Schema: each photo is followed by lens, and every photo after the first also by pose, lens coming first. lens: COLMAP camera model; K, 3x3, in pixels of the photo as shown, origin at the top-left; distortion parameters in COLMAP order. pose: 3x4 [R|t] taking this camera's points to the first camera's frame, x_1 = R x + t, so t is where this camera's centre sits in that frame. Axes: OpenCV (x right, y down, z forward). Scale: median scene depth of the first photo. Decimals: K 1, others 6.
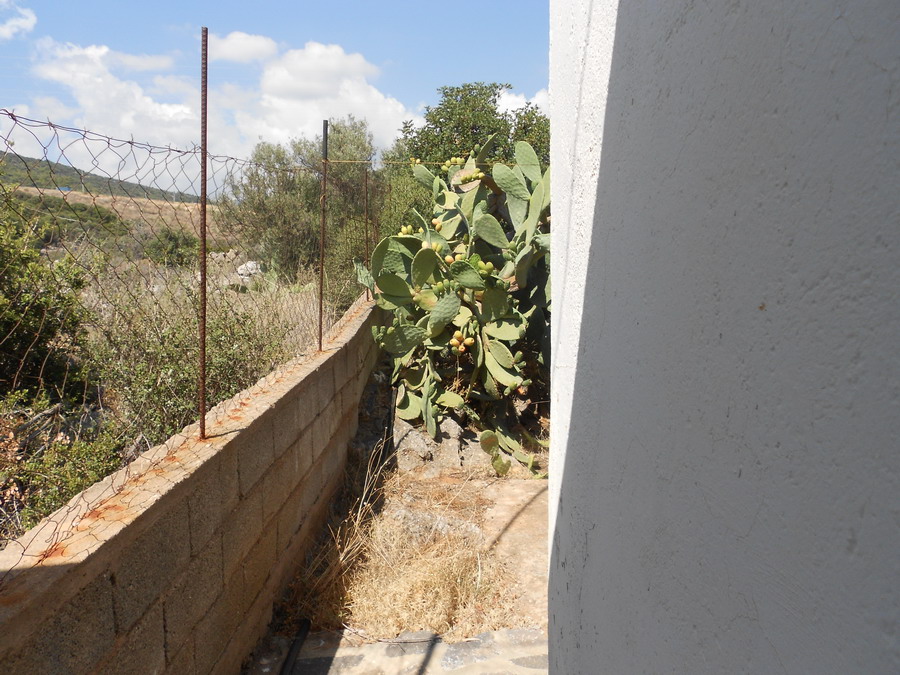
lens RADIAL K [[699.0, 0, 450.5], [0, 699.0, 337.3], [0, 0, 1]] dist [-0.025662, 0.005490]
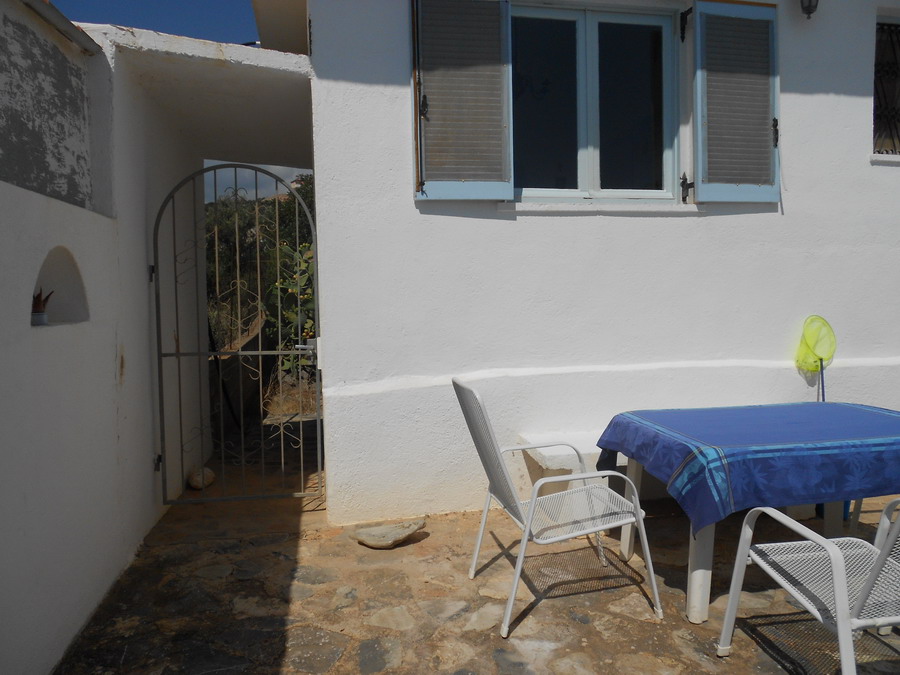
lens RADIAL K [[699.0, 0, 450.3], [0, 699.0, 335.4], [0, 0, 1]] dist [-0.025662, 0.005490]
pose [[0.981943, -0.023378, 0.187727, 0.041036], [0.030492, 0.998919, -0.035100, 0.095111], [-0.186703, 0.040190, 0.981594, -1.195014]]
